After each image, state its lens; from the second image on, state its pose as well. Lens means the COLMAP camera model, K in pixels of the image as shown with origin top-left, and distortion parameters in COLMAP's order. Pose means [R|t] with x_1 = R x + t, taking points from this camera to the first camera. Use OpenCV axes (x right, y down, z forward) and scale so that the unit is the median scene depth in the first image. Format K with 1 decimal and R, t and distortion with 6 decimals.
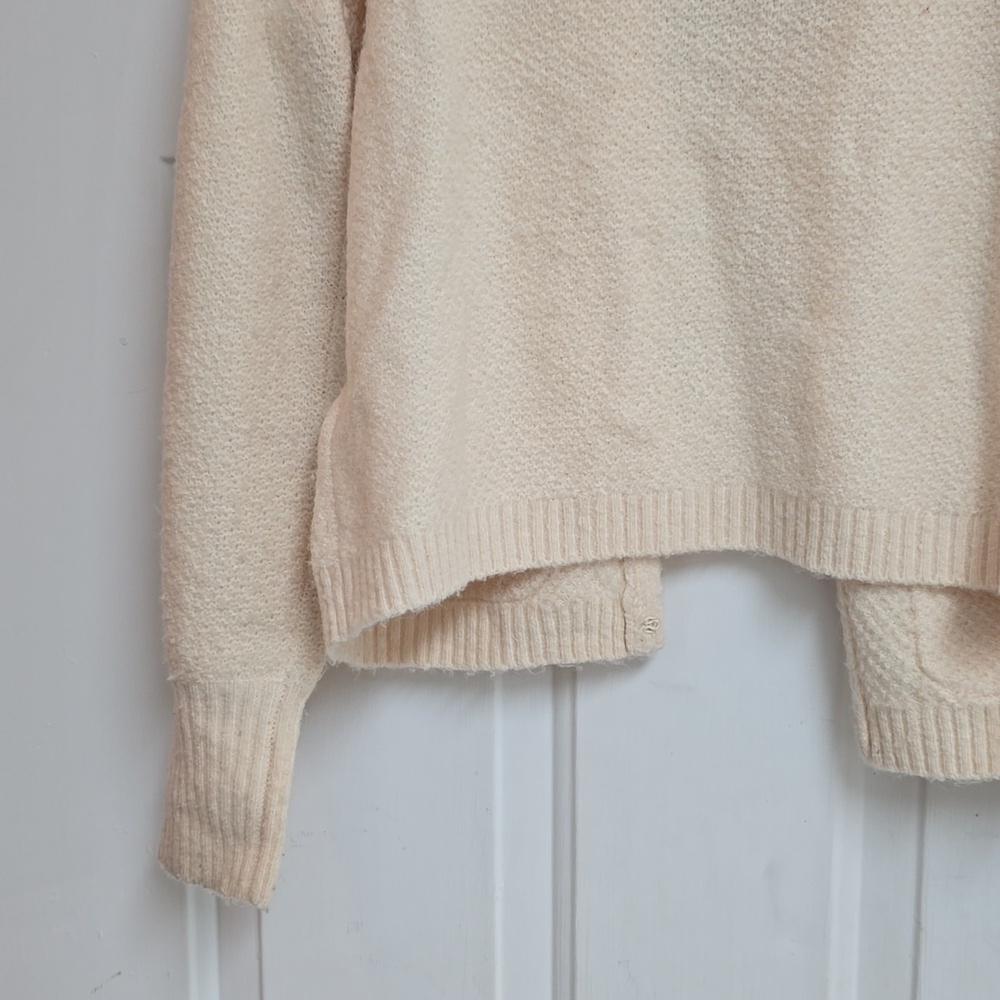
lens RADIAL K [[1462.1, 0, 500.0], [0, 1462.1, 500.0], [0, 0, 1]] dist [0.158794, -0.492789]
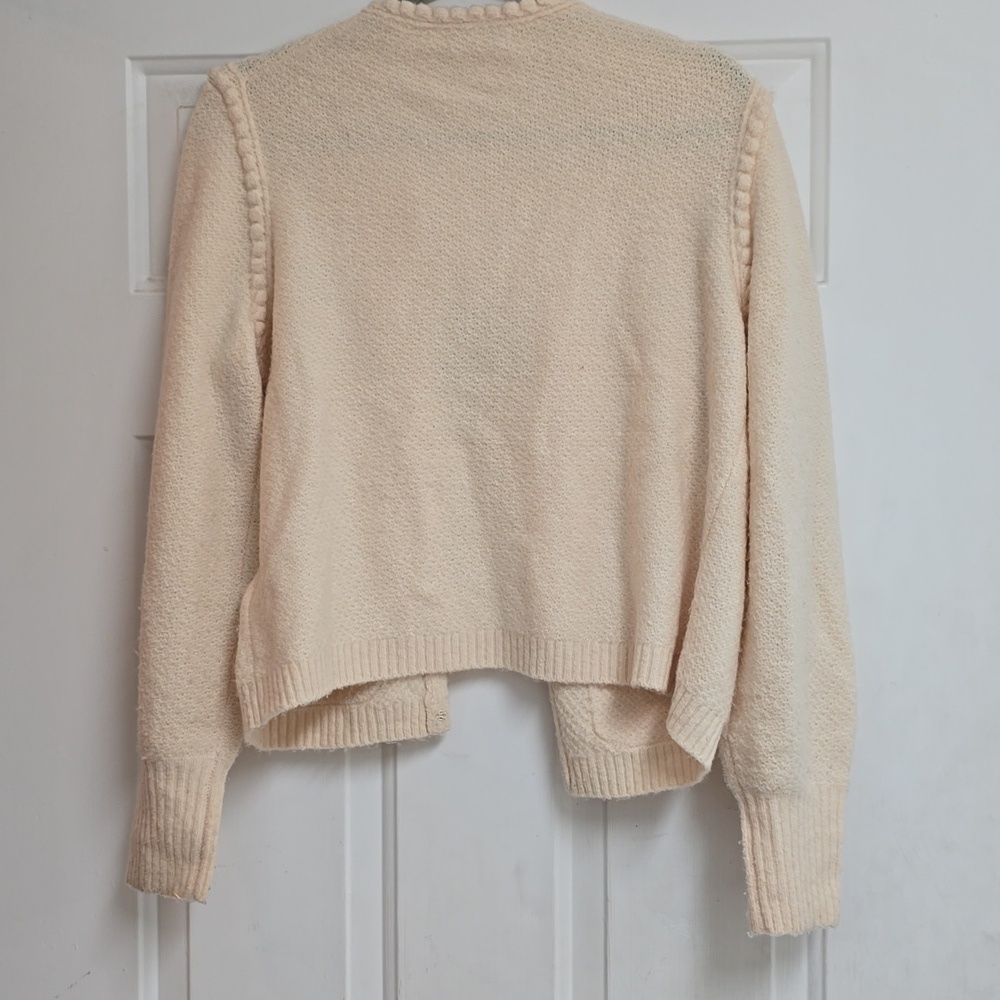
lens RADIAL K [[1426.0, 0, 492.7], [0, 1426.0, 509.6], [0, 0, 1]] dist [0.252839, -1.010366]
pose [[0.991659, -0.007478, 0.128673, -0.050493], [0.022641, 0.992899, -0.116785, 0.047797], [-0.126886, 0.118724, 0.984787, -0.680458]]
